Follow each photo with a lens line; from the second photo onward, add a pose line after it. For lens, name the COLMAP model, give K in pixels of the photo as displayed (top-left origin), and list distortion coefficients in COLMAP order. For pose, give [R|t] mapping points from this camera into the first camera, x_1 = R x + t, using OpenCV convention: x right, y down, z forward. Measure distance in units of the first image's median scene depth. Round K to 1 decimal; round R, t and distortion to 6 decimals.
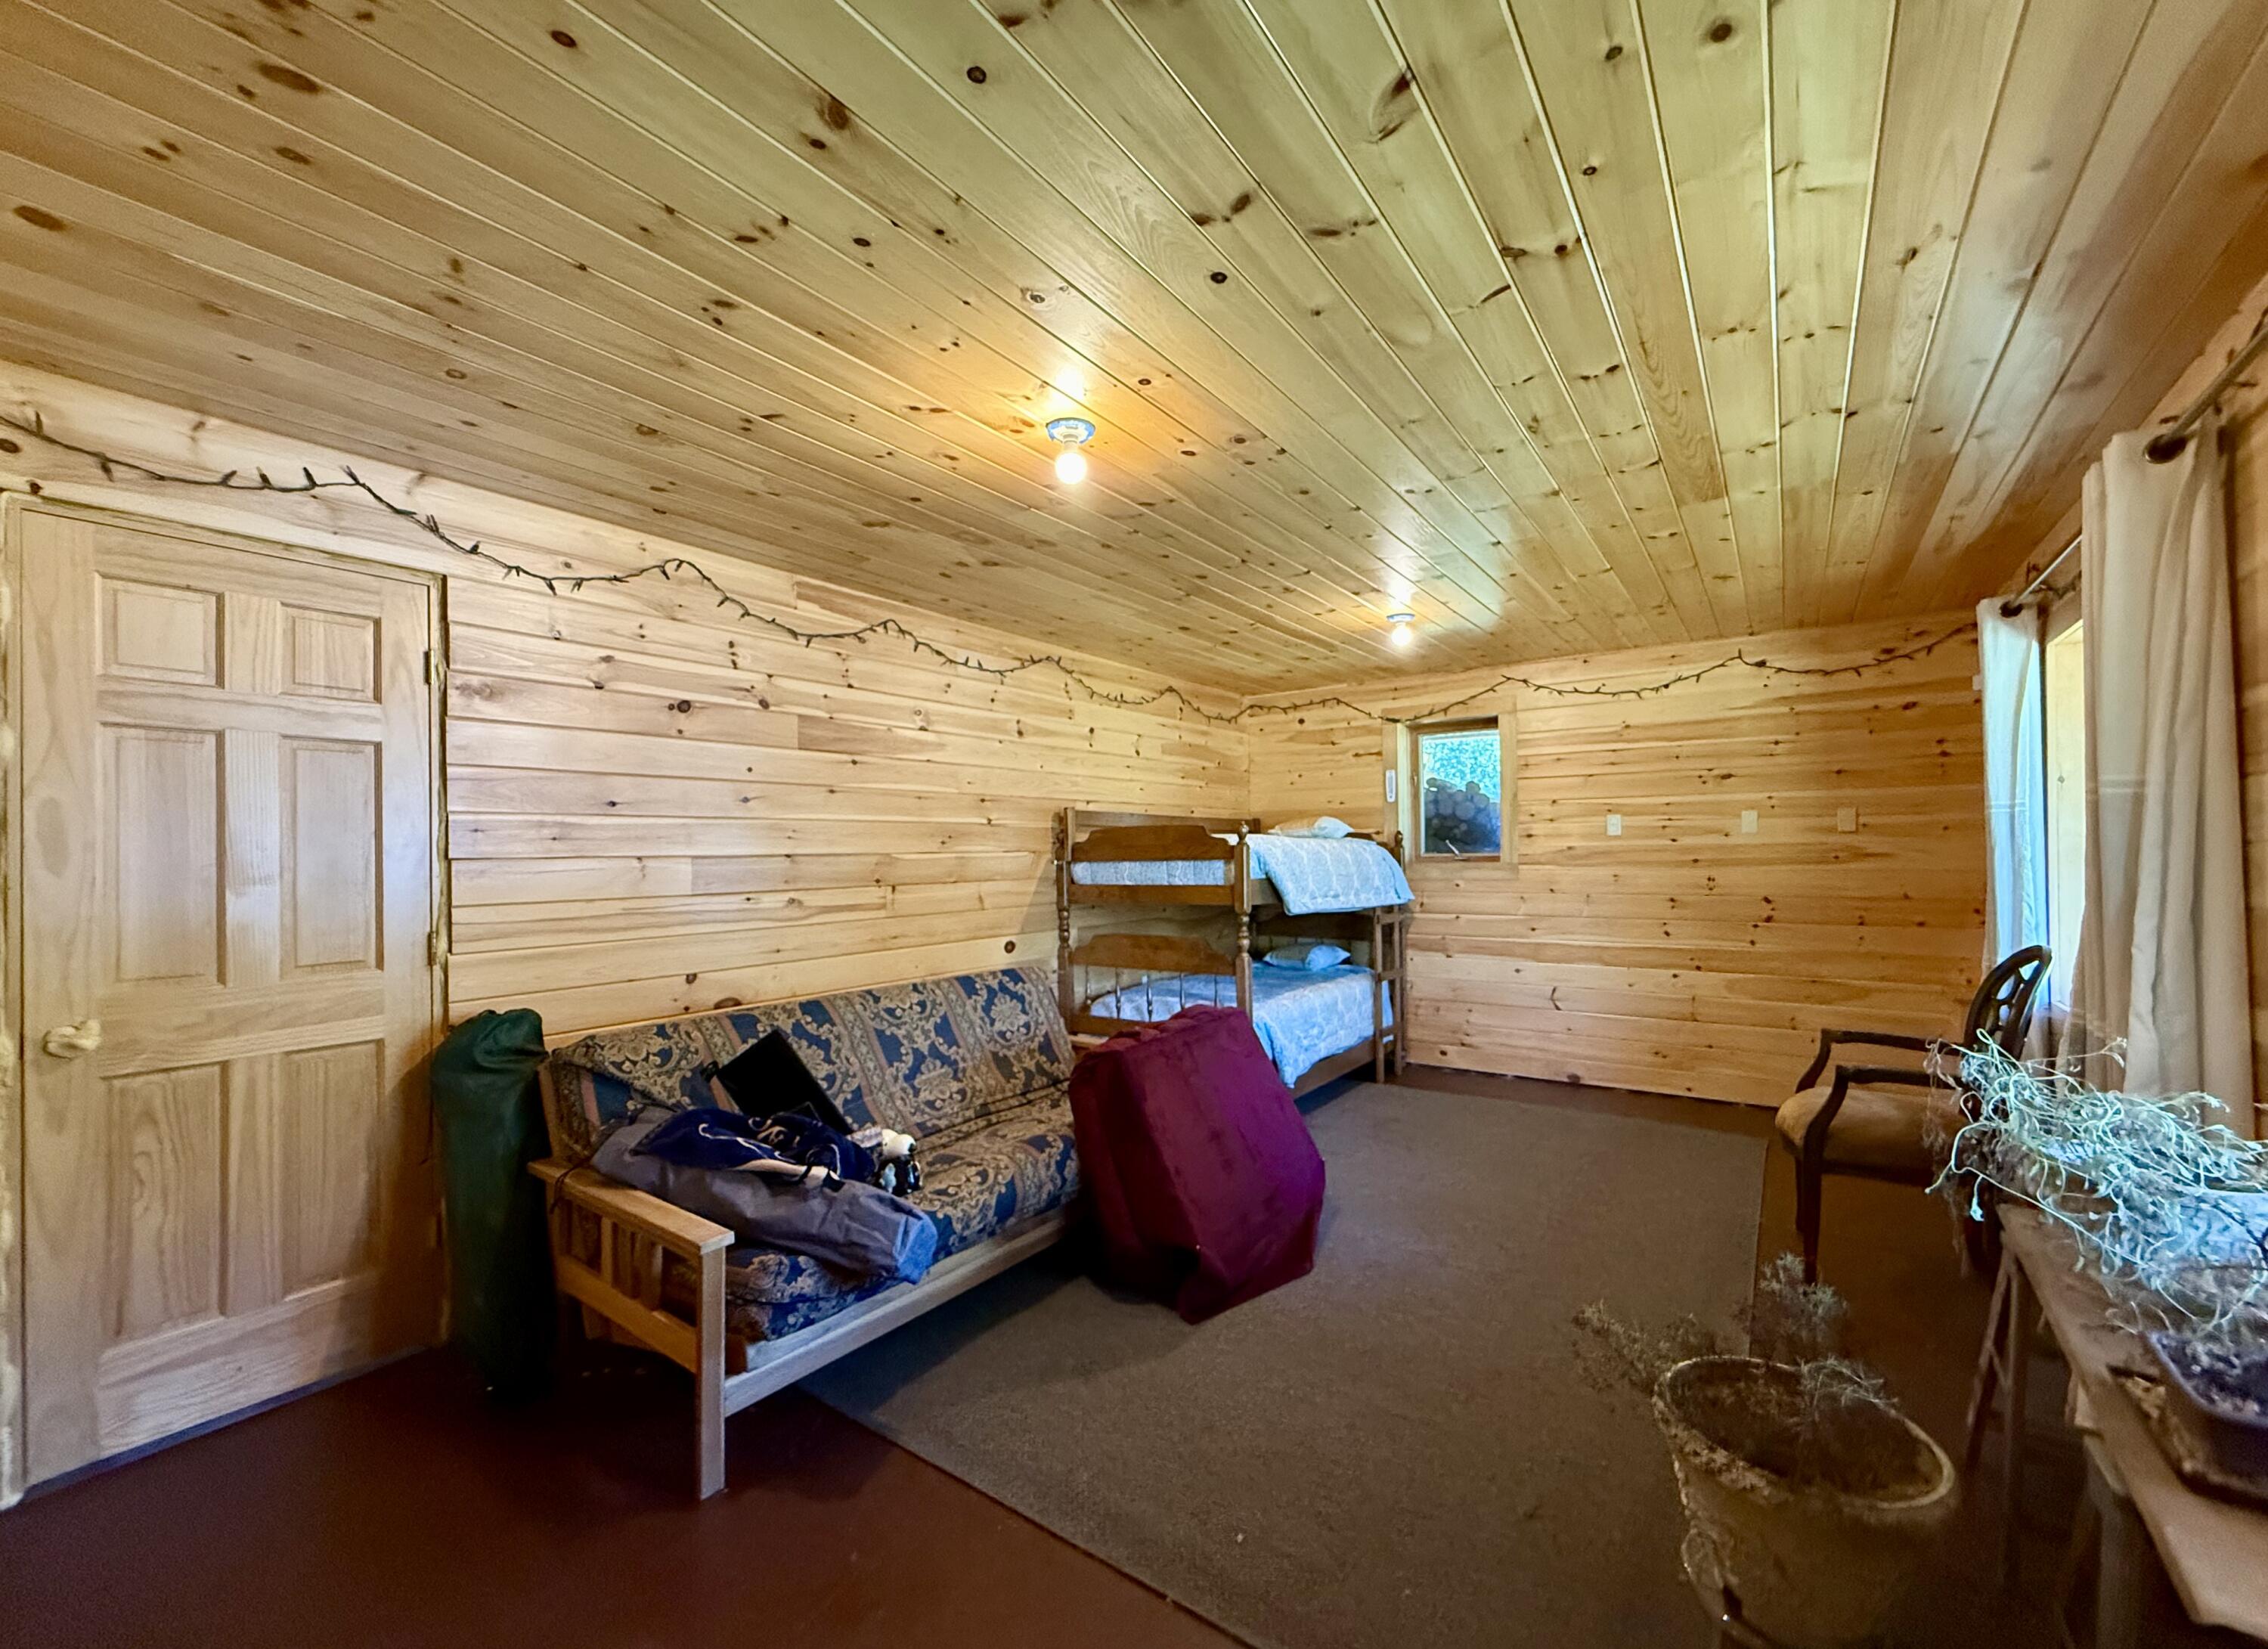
lens RADIAL K [[914.4, 0, 1125.9], [0, 914.4, 845.6], [0, 0, 1]] dist [0.002276, 0.000157]
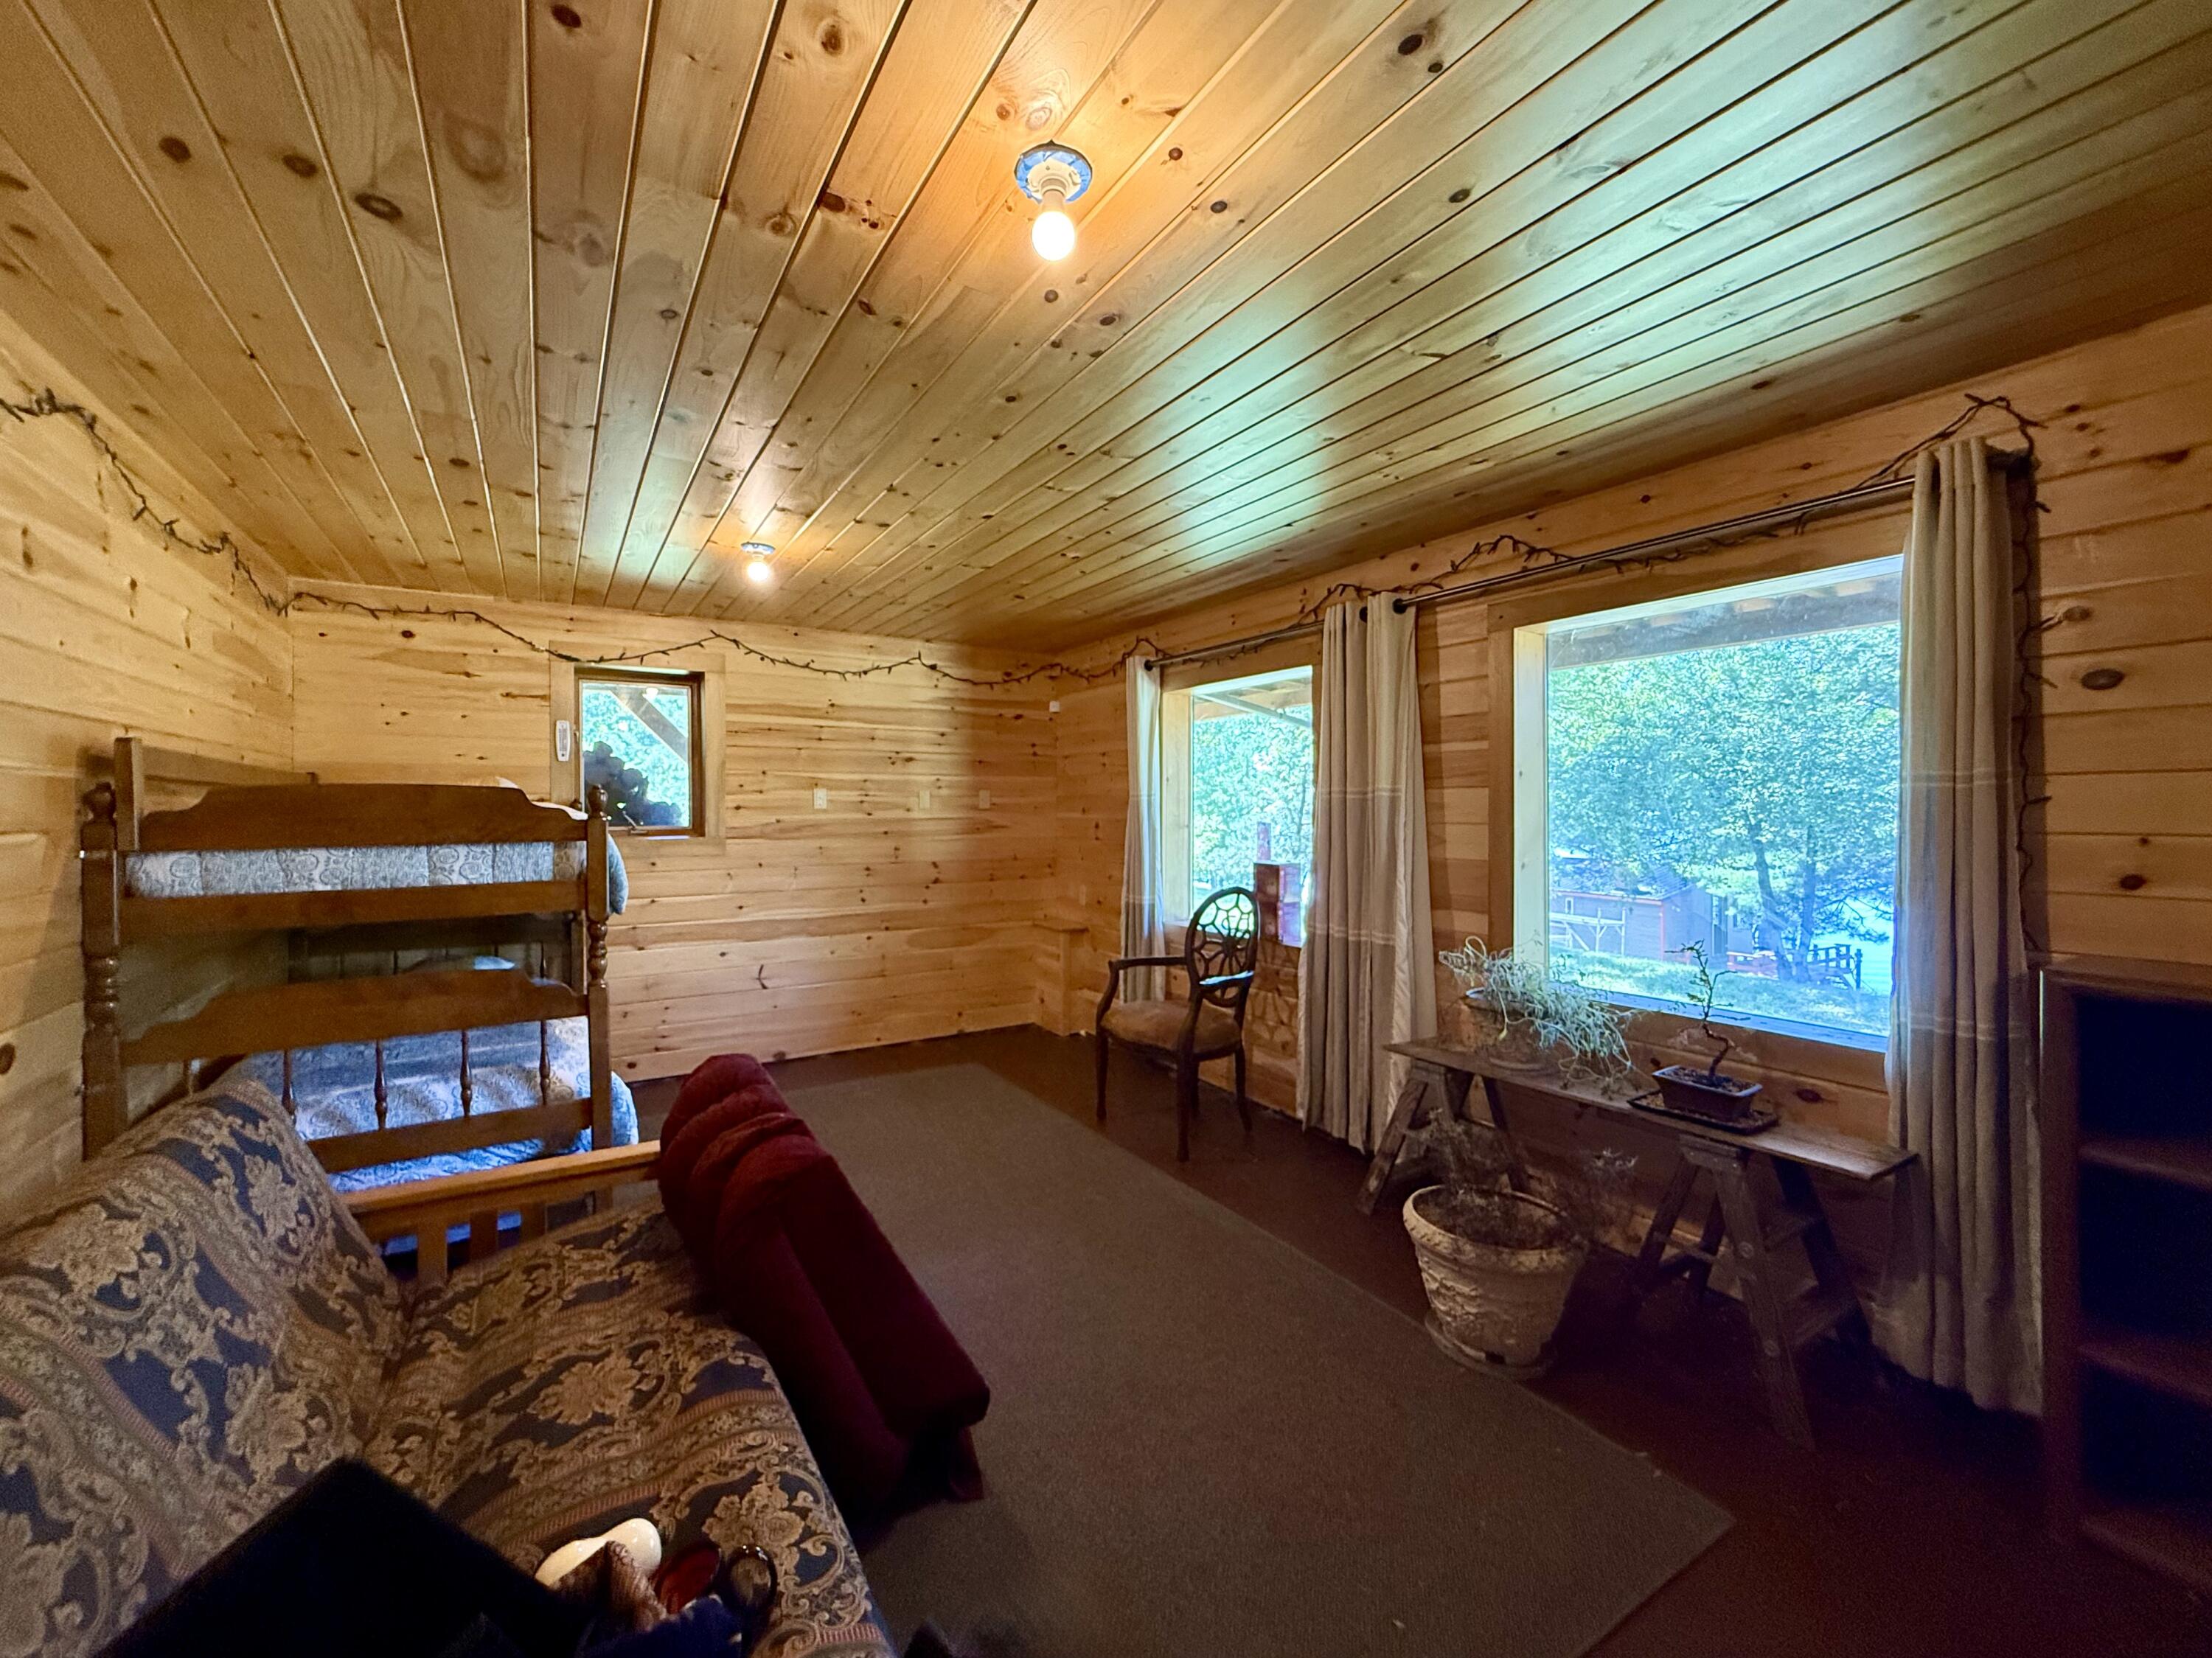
lens RADIAL K [[892.1, 0, 1102.6], [0, 892.1, 808.4], [0, 0, 1]] dist [-0.002643, 0.000131]
pose [[0.385991, 0.012124, 0.922423, -0.316415], [-0.008236, 0.999919, -0.009696, -0.005330], [-0.922466, -0.003855, 0.386060, 0.378792]]
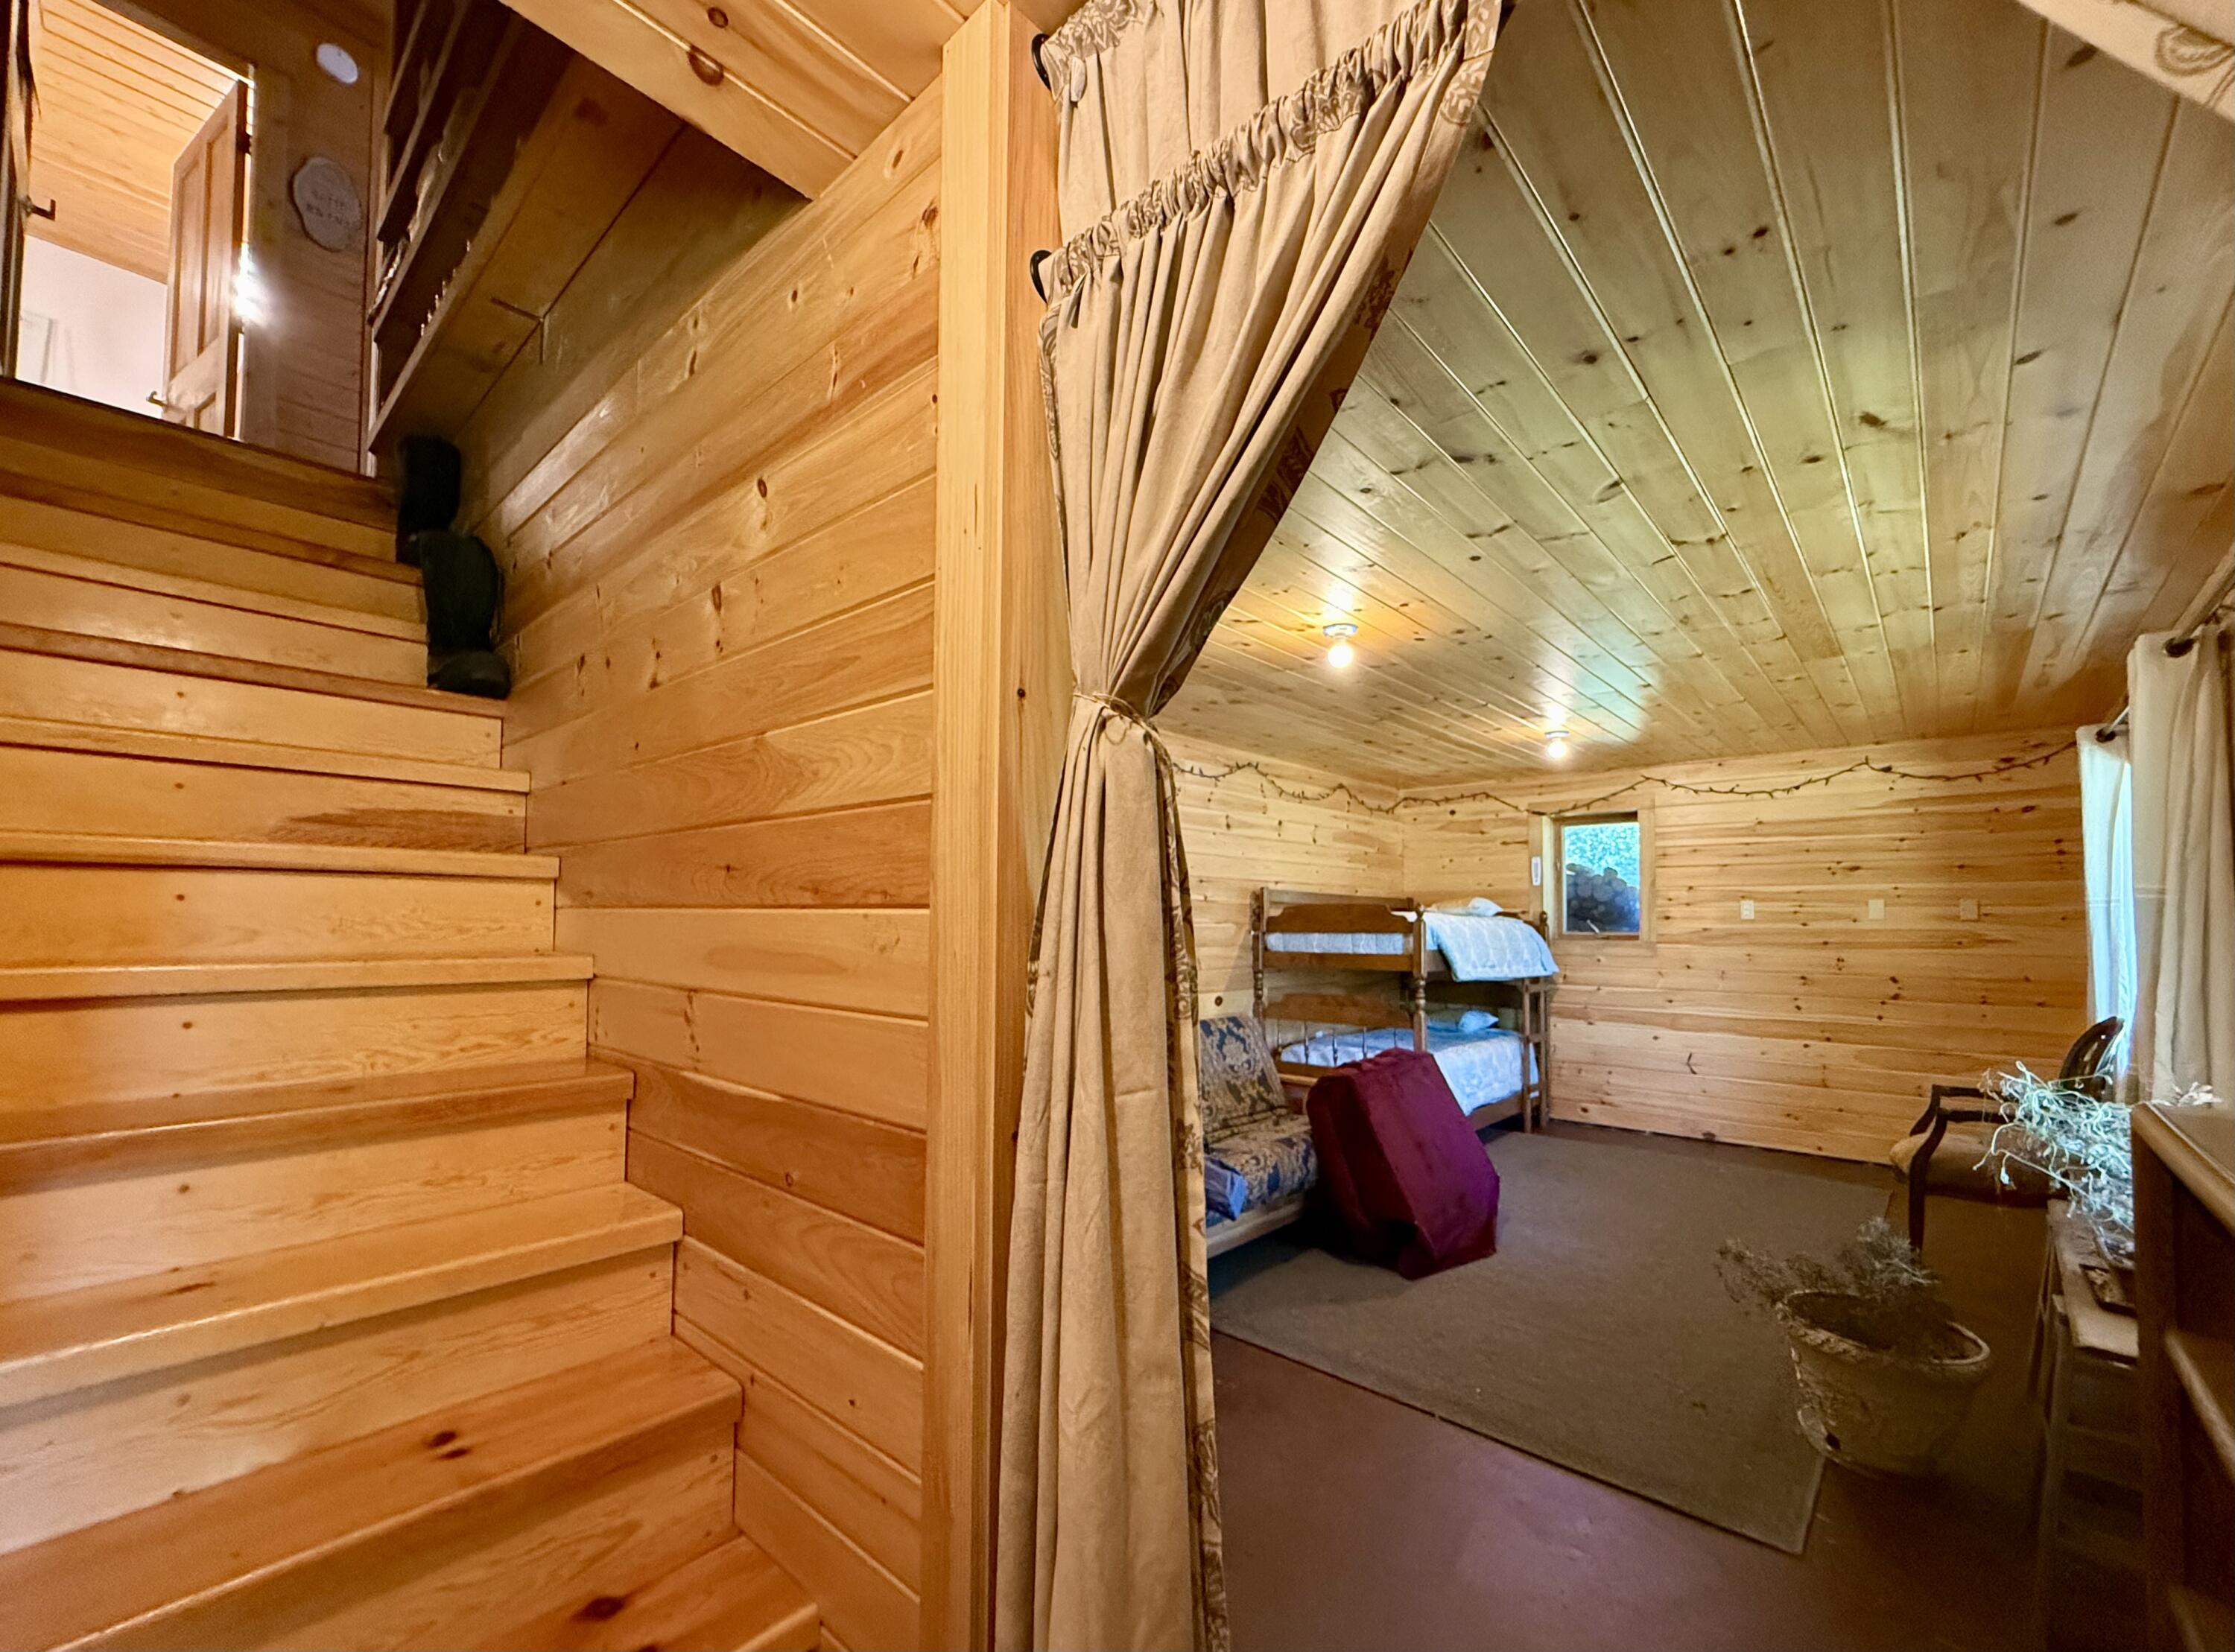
lens RADIAL K [[901.4, 0, 1126.6], [0, 901.4, 889.6], [0, 0, 1]] dist [-0.002643, 0.000131]
pose [[0.993454, 0.015796, -0.113135, -0.116899], [-0.019112, 0.999417, -0.028283, -0.001635], [0.112622, 0.030260, 0.993177, -0.217769]]
